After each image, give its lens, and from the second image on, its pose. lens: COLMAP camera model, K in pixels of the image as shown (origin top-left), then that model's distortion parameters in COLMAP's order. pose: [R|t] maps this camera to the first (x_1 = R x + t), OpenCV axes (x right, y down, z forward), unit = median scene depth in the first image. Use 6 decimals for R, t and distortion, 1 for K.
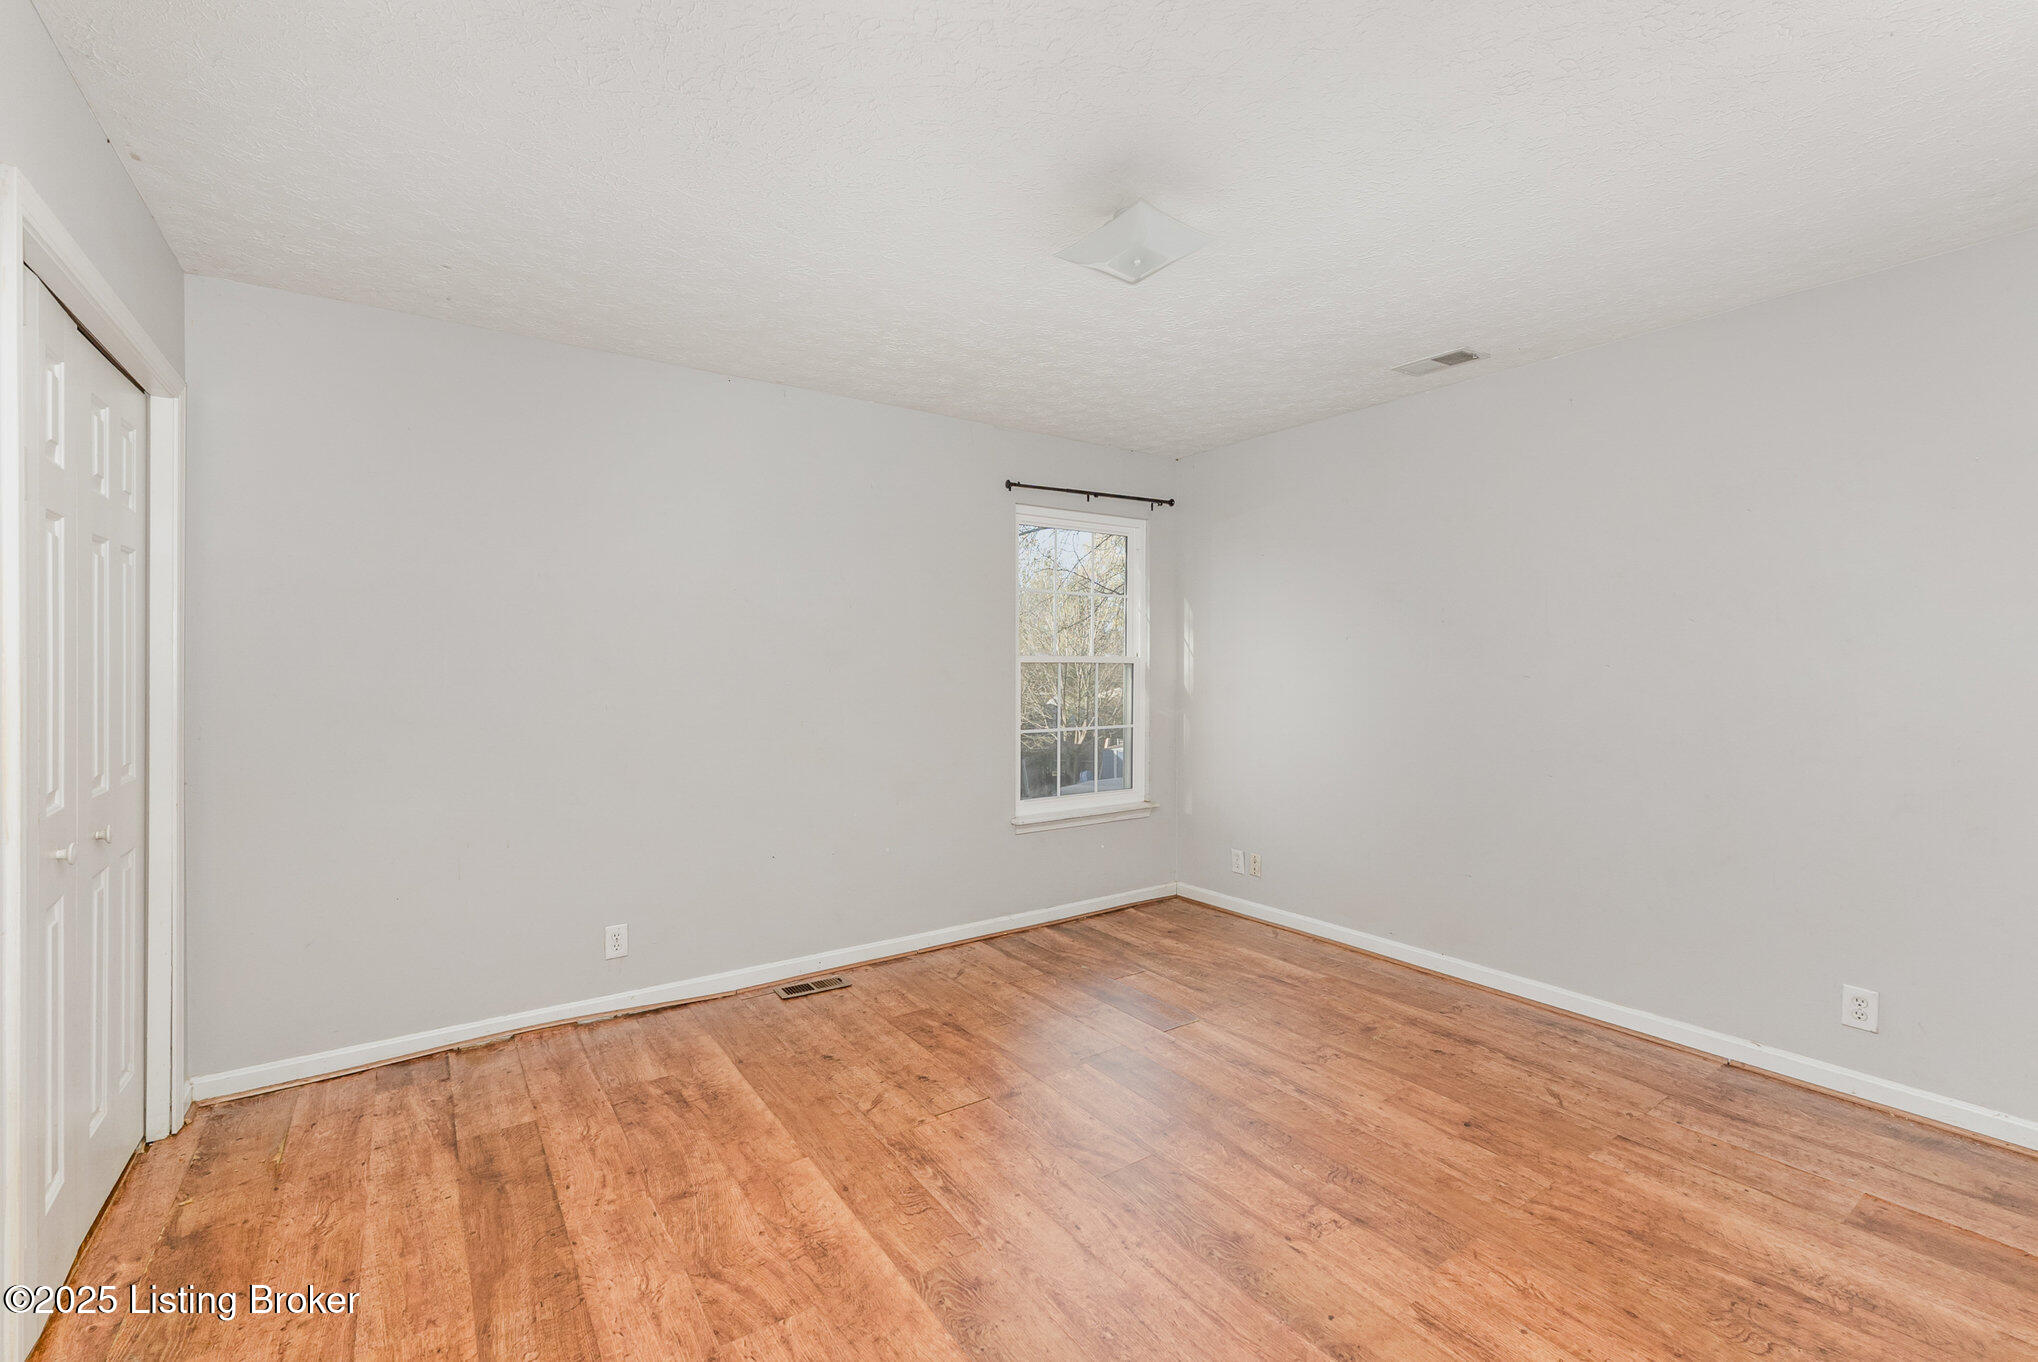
lens RADIAL K [[870.0, 0, 1005.7], [0, 870.0, 660.8], [0, 0, 1]] dist [0.007066, 0.000048]
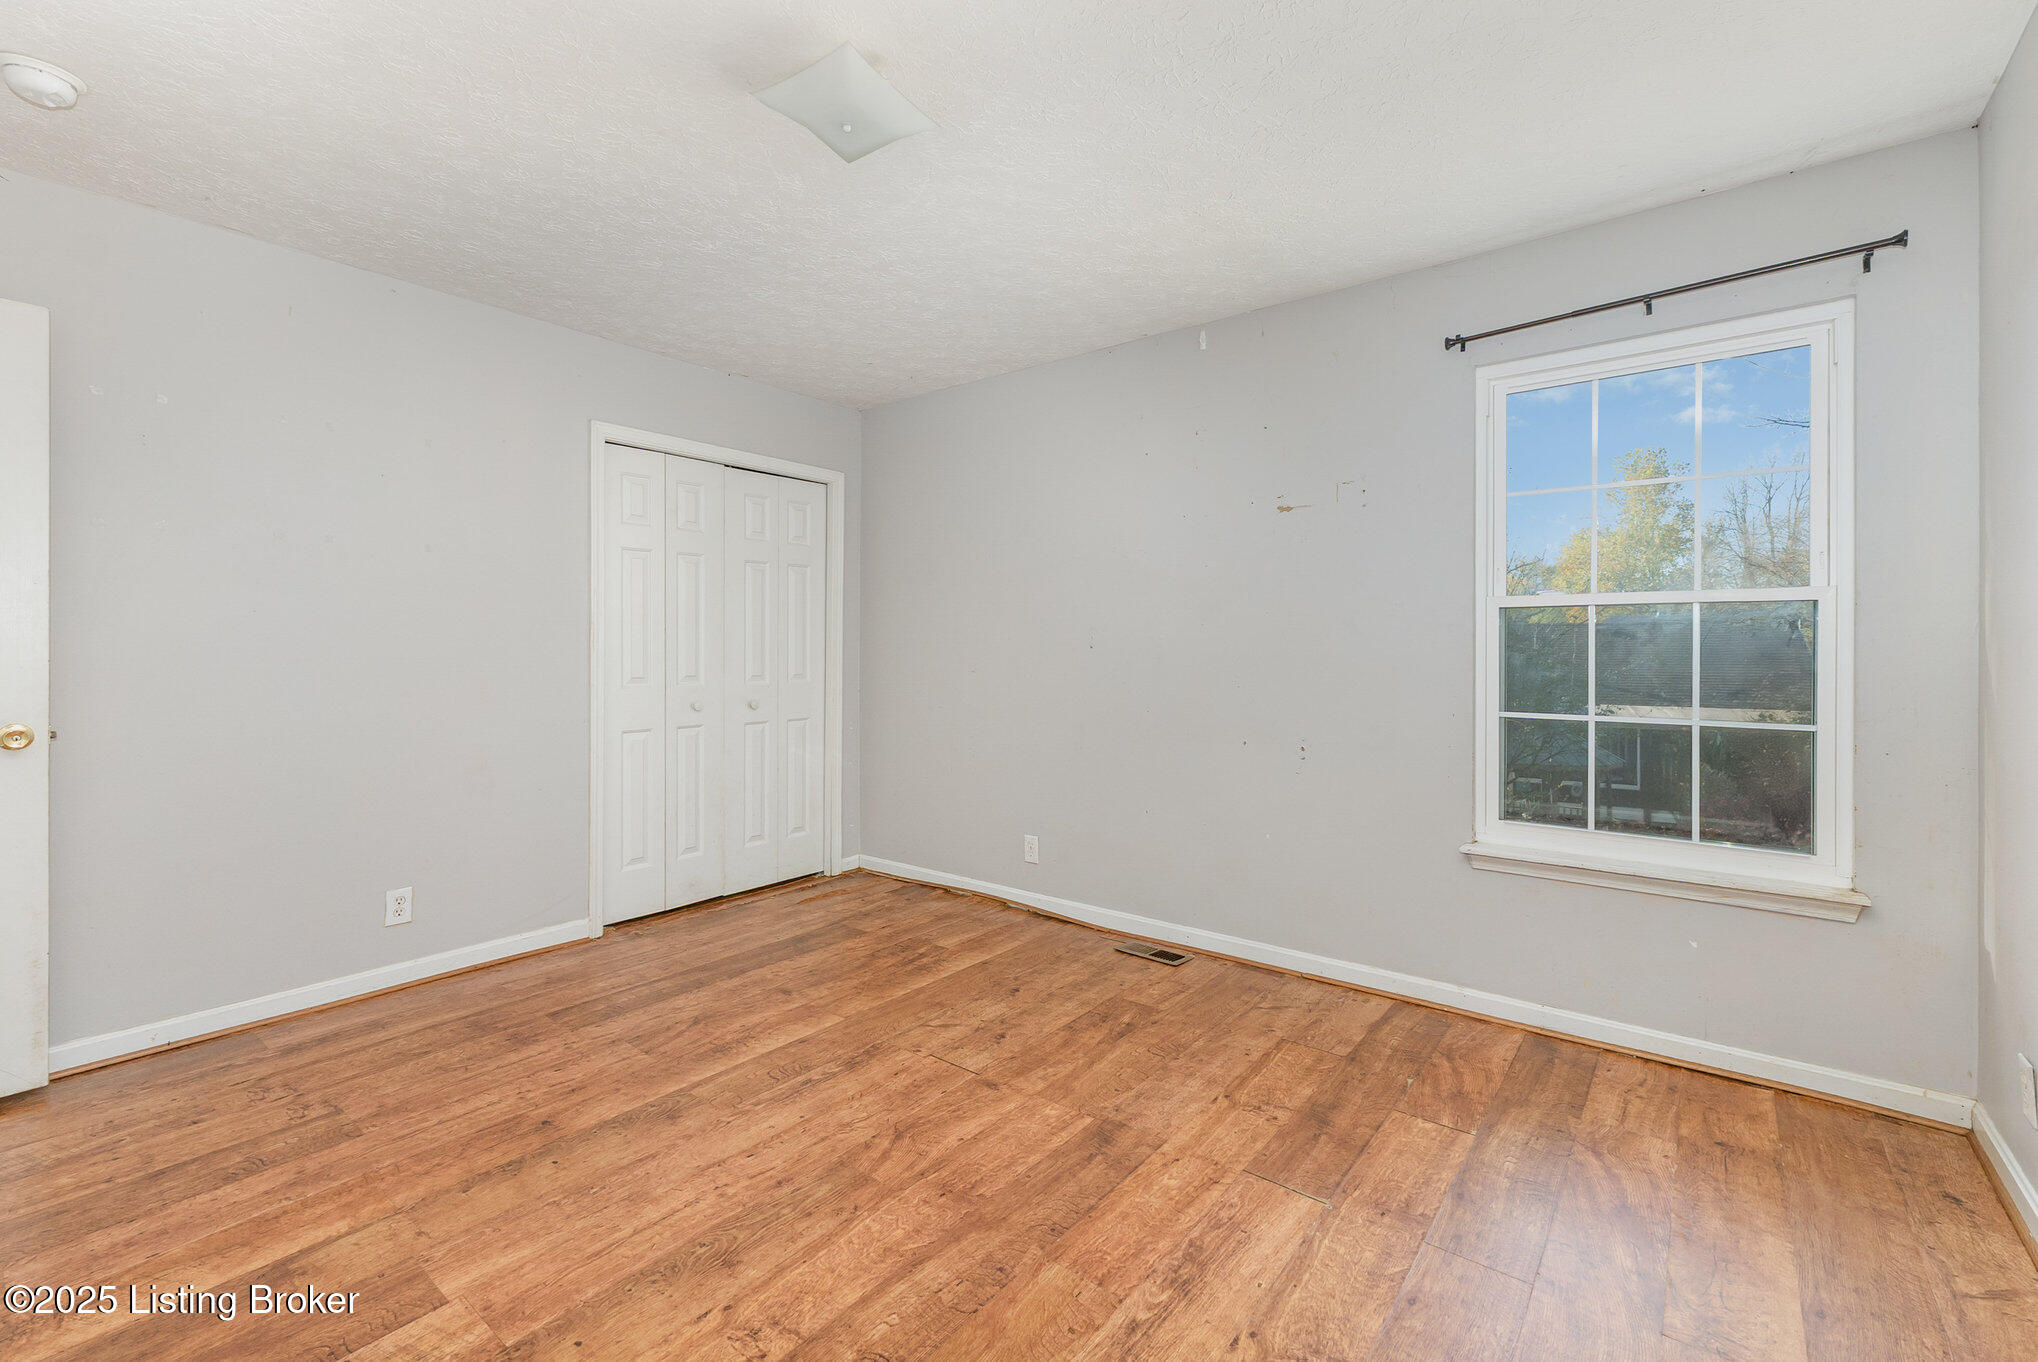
lens RADIAL K [[870.0, 0, 1005.7], [0, 870.0, 660.8], [0, 0, 1]] dist [0.007066, 0.000048]
pose [[0.287726, 0.011073, -0.957649, 0.913930], [0.001495, 0.999927, 0.012011, 0.063136], [0.957712, -0.004887, 0.287688, 0.821334]]
